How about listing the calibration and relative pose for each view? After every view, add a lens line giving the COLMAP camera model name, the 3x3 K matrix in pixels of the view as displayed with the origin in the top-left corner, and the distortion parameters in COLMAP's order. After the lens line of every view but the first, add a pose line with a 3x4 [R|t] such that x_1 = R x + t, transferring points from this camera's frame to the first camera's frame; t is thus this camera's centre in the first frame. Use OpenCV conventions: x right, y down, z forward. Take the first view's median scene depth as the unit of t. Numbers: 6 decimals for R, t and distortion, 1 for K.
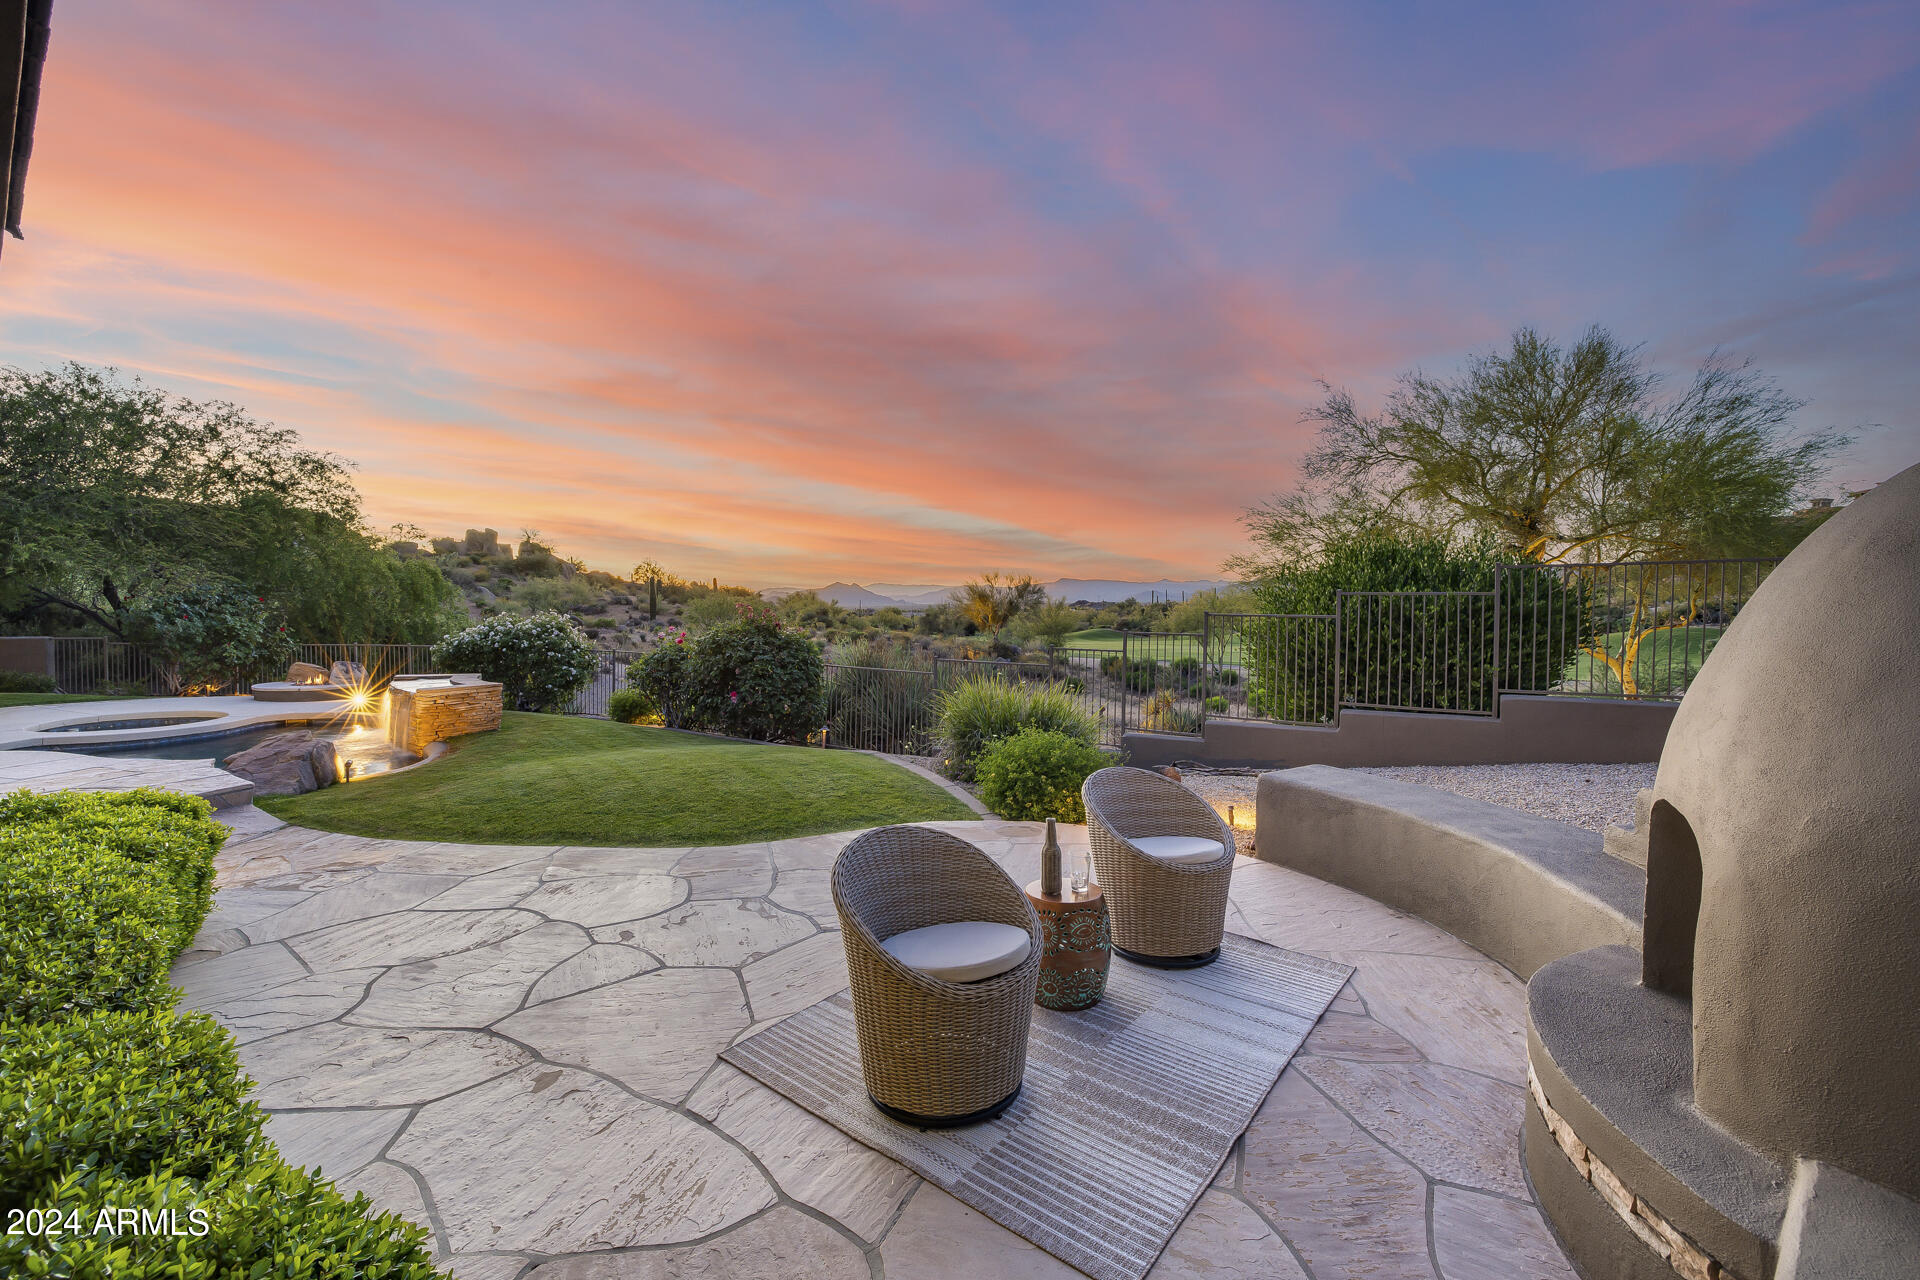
lens RADIAL K [[832.7, 0, 967.0], [0, 832.7, 619.4], [0, 0, 1]] dist [0.004401, 0.001085]
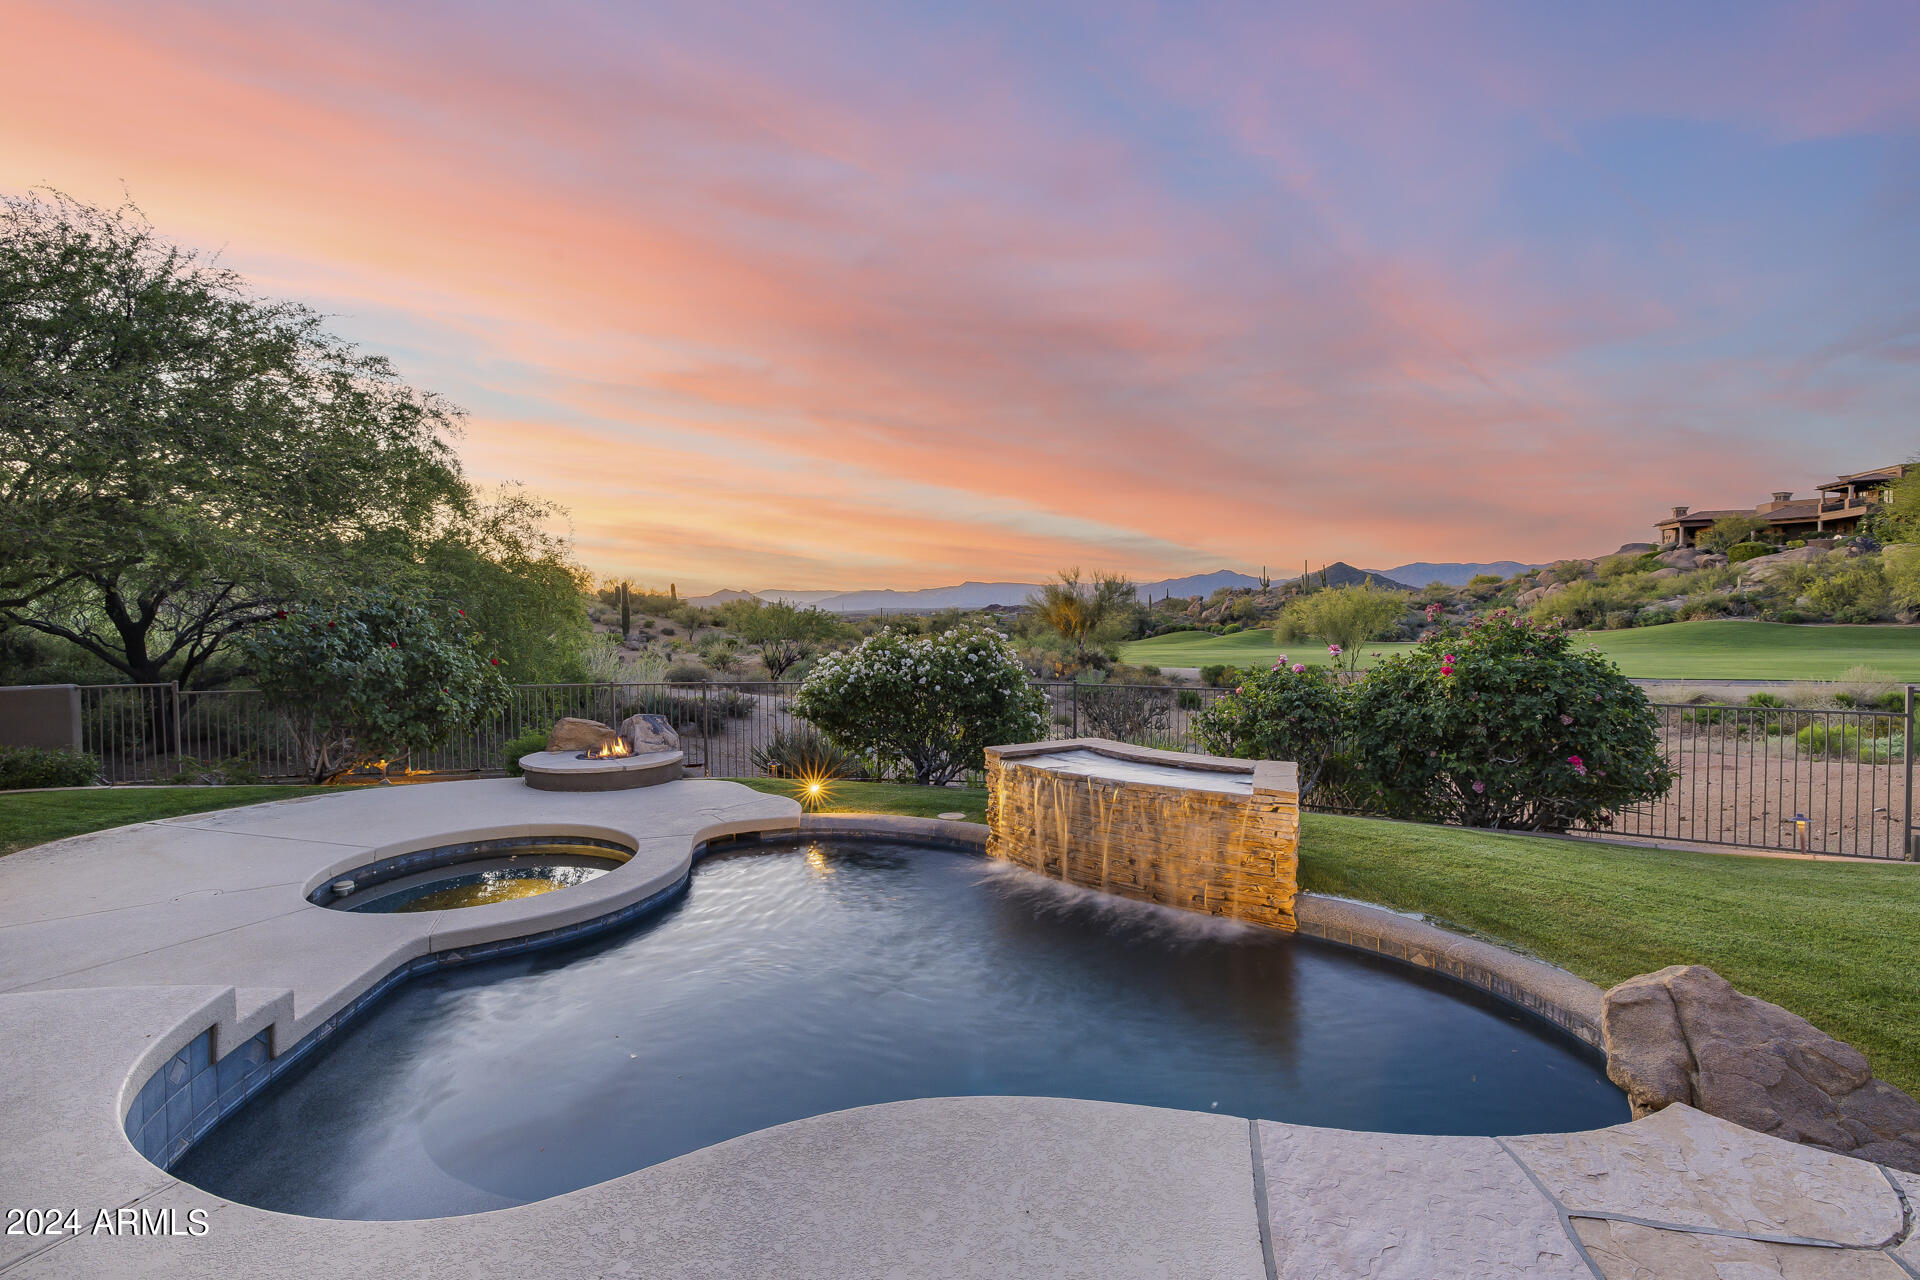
lens RADIAL K [[865.8, 0, 959.8], [0, 865.8, 637.8], [0, 0, 1]] dist [-0.001258, 0.000064]
pose [[0.991356, -0.020323, 0.129618, -0.567520], [0.018503, 0.999713, 0.015236, -0.009057], [-0.129891, -0.012706, 0.991447, 0.334180]]
